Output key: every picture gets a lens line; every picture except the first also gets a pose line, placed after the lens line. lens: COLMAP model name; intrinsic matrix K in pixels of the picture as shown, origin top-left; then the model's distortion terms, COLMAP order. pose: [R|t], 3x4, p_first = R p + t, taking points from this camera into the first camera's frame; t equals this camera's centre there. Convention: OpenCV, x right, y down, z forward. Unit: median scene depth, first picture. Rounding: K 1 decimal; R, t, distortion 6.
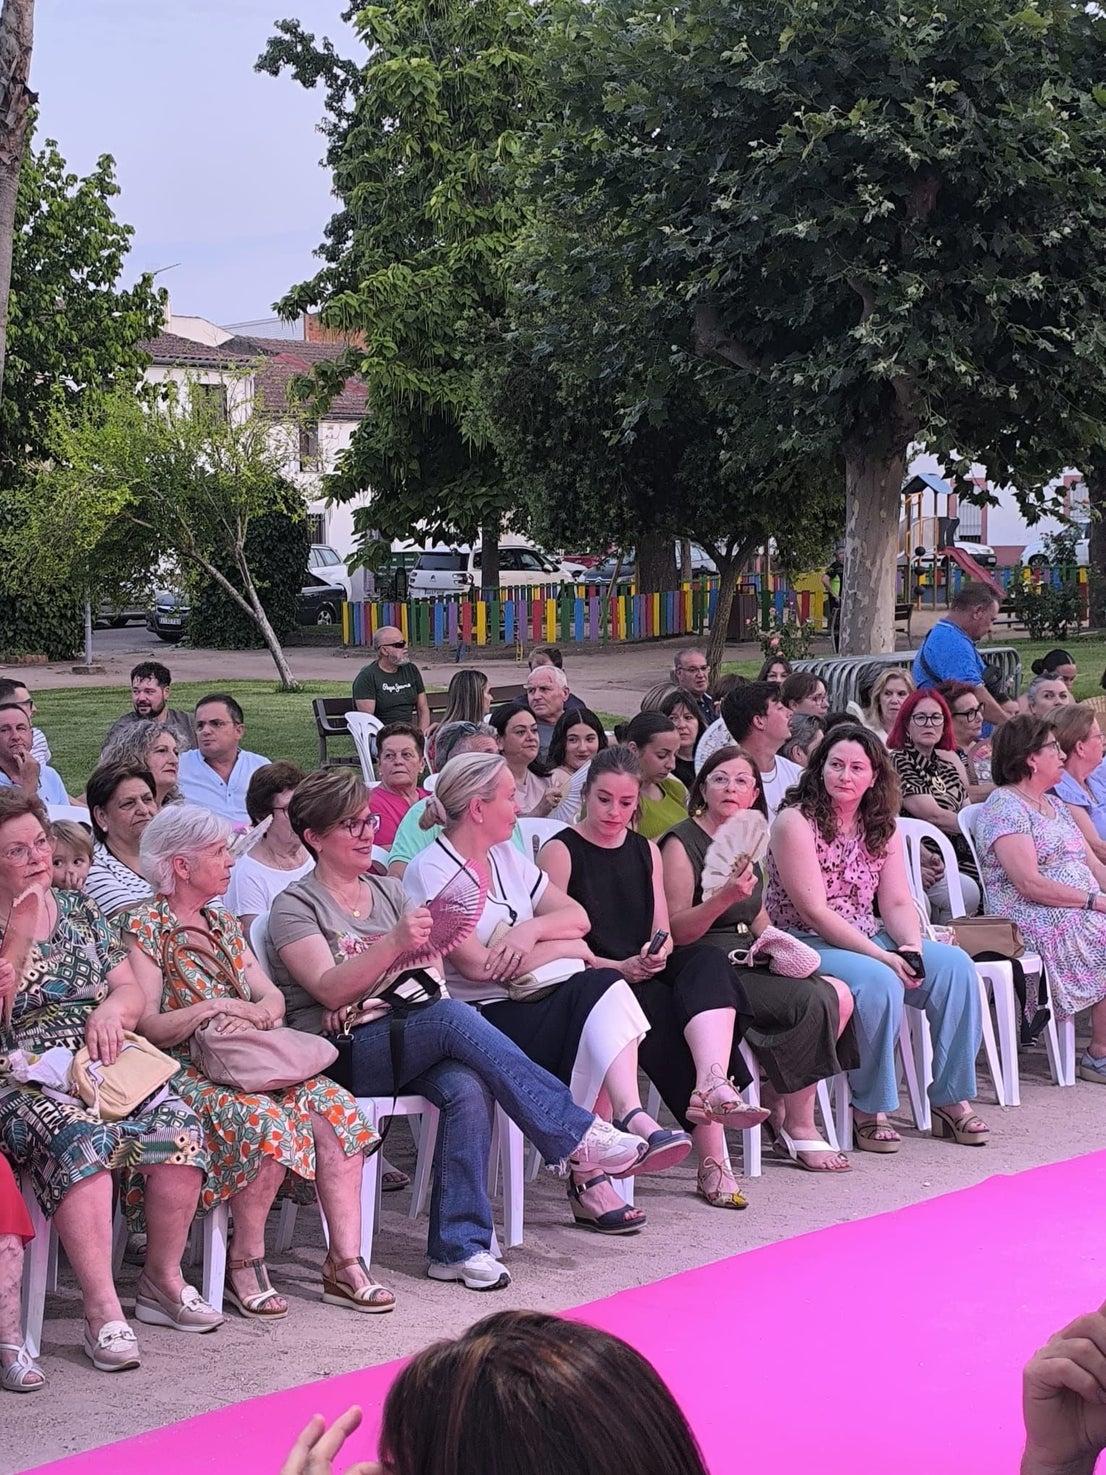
lens RADIAL K [[3004.7, 0, 553.0], [0, 3004.7, 737.5], [0, 0, 1]] dist [0.203199, -0.934472]
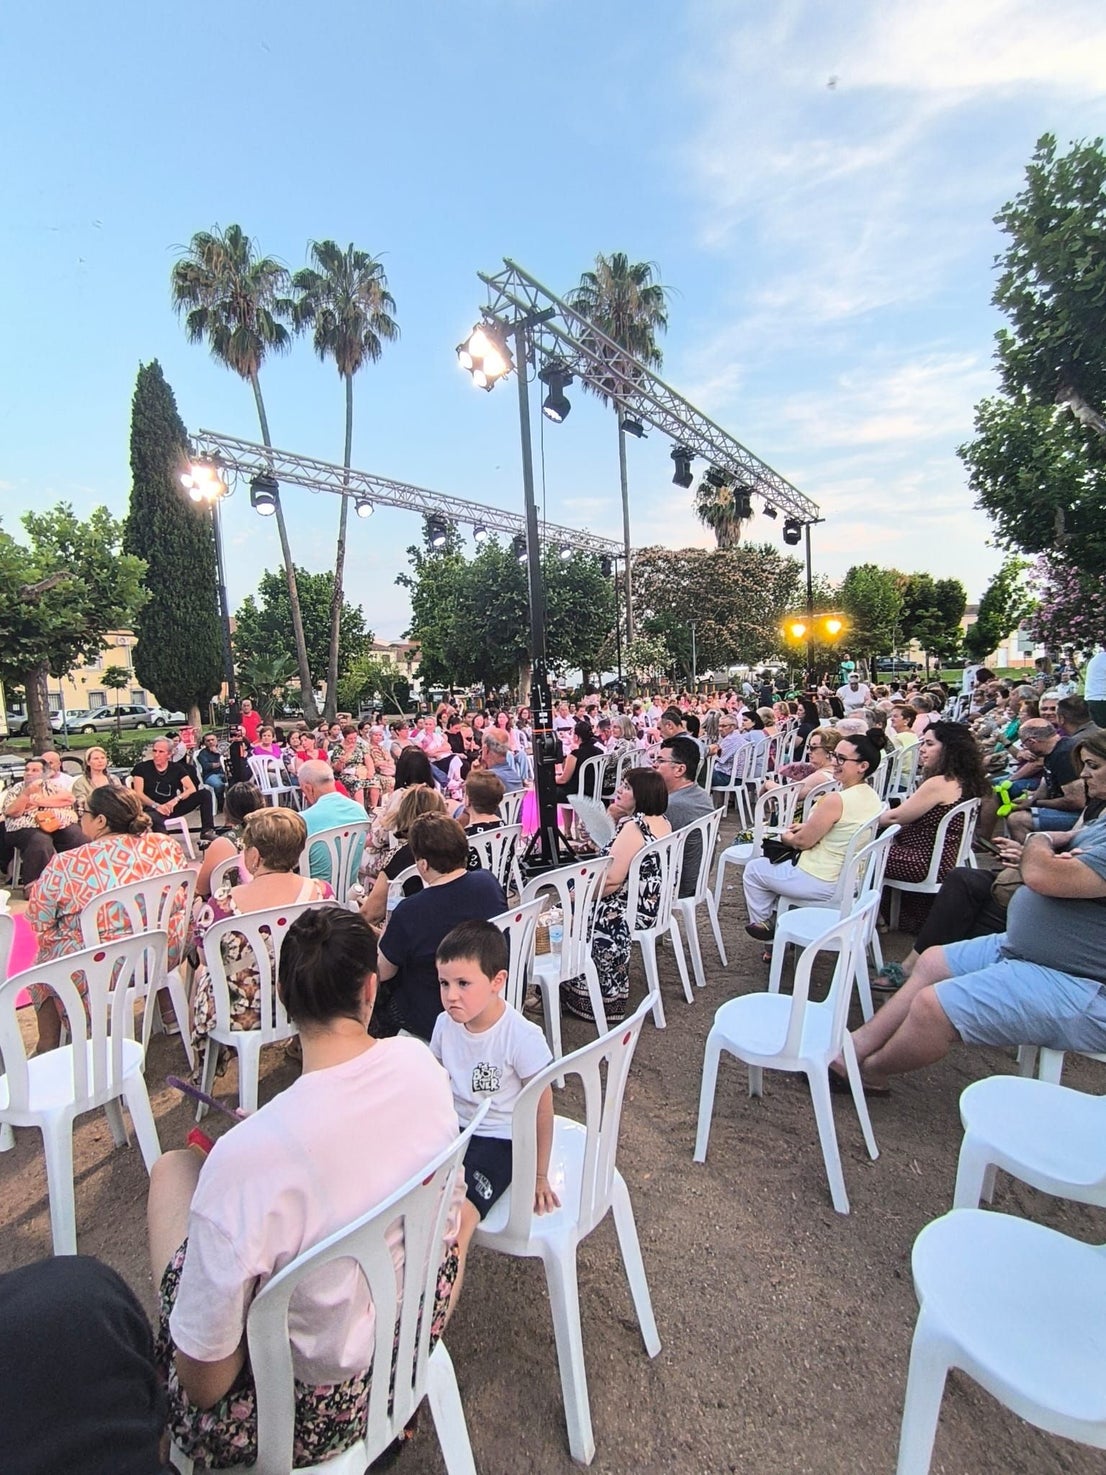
lens RADIAL K [[697.8, 0, 553.0], [0, 697.8, 737.5], [0, 0, 1]] dist [-0.015687, -0.000363]
pose [[0.992653, -0.036808, 0.115263, 0.019704], [0.036269, 0.999319, 0.006771, 0.016897], [-0.115434, -0.002541, 0.993312, -0.109926]]
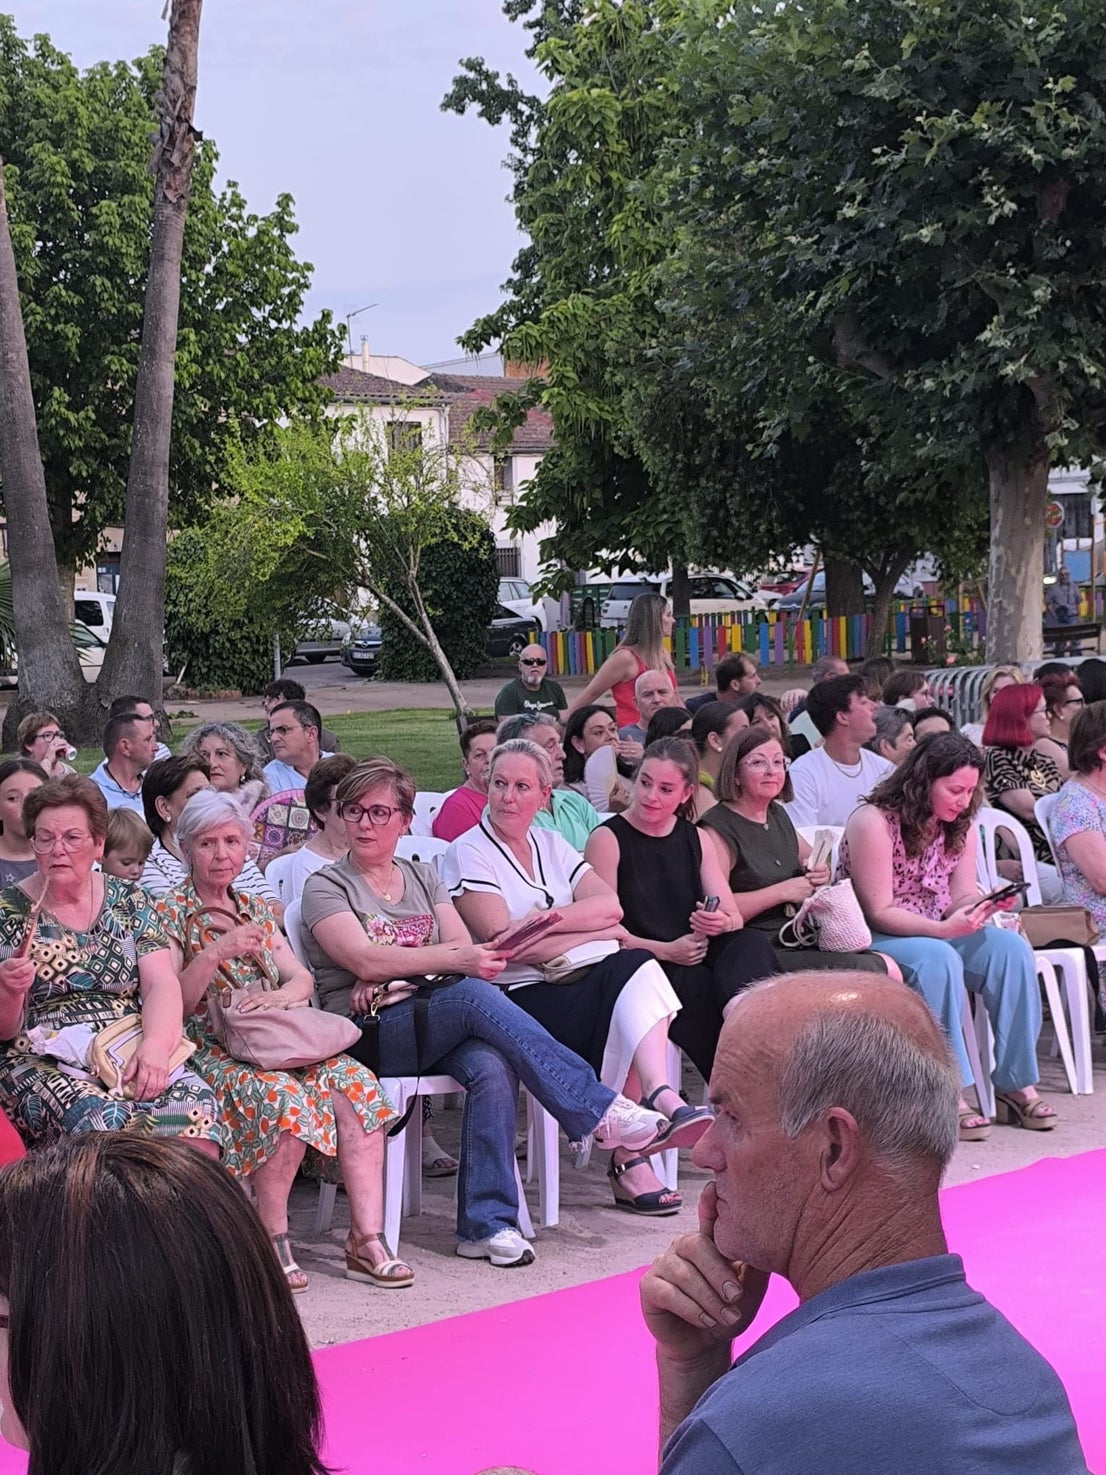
lens RADIAL K [[3004.7, 0, 553.0], [0, 3004.7, 737.5], [0, 0, 1]] dist [0.203199, -0.934472]
pose [[0.997282, -0.015791, -0.071962, 0.024179], [0.014936, 0.999812, -0.012403, 0.006960], [0.072144, 0.011295, 0.997330, -0.001594]]
